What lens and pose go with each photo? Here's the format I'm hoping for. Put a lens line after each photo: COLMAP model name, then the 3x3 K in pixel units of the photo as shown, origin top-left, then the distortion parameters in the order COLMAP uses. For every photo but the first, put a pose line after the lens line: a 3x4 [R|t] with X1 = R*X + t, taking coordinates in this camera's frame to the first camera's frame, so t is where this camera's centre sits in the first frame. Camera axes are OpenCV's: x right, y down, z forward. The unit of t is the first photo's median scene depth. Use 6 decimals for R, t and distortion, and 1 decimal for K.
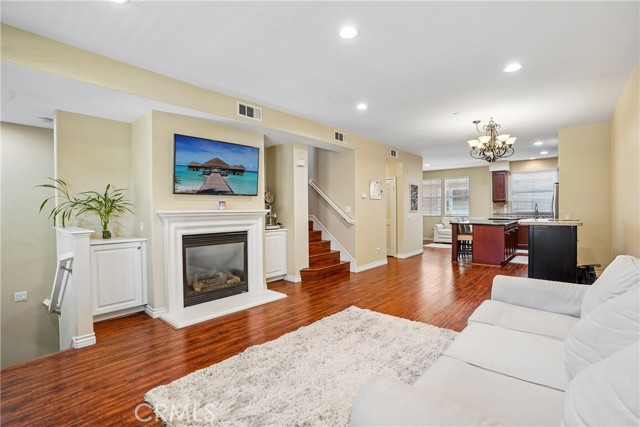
lens RADIAL K [[299.4, 0, 322.0], [0, 299.4, 211.7], [0, 0, 1]] dist [-0.064374, 0.032553]
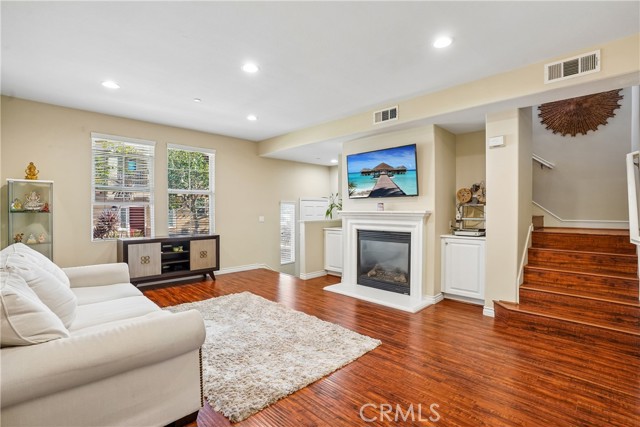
lens RADIAL K [[299.4, 0, 322.0], [0, 299.4, 211.7], [0, 0, 1]] dist [-0.064374, 0.032553]
pose [[-0.077345, 0.008173, -0.996971, 0.620483], [-0.010077, 0.999909, 0.008979, -0.007554], [0.996953, 0.010740, -0.077256, 0.667518]]
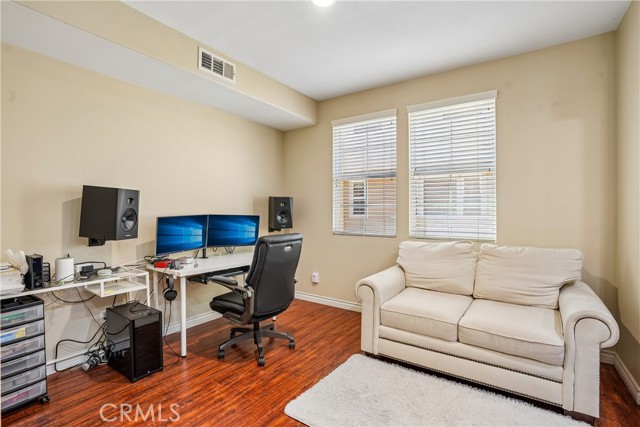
lens RADIAL K [[299.4, 0, 322.0], [0, 299.4, 211.7], [0, 0, 1]] dist [-0.064374, 0.032553]
pose [[0.994348, 0.008058, 0.105862, 0.643291], [-0.007396, 0.999951, -0.006651, -0.015571], [-0.105910, 0.005831, 0.994359, 1.545595]]
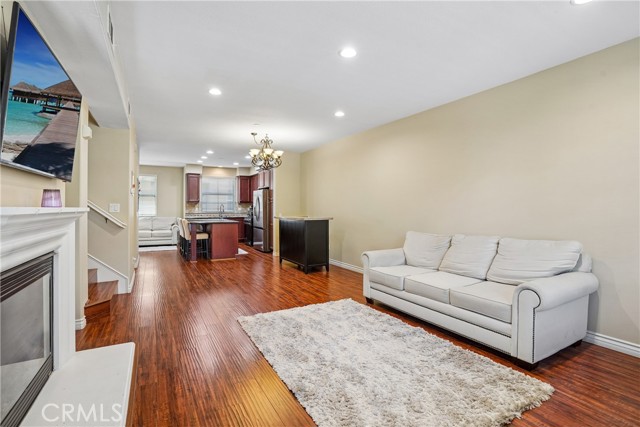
lens RADIAL K [[299.4, 0, 322.0], [0, 299.4, 211.7], [0, 0, 1]] dist [-0.064374, 0.032553]
pose [[0.330563, -0.002482, 0.943781, -0.477874], [0.002257, 0.999996, 0.001839, 0.000582], [-0.943781, 0.001522, 0.330567, 0.347868]]
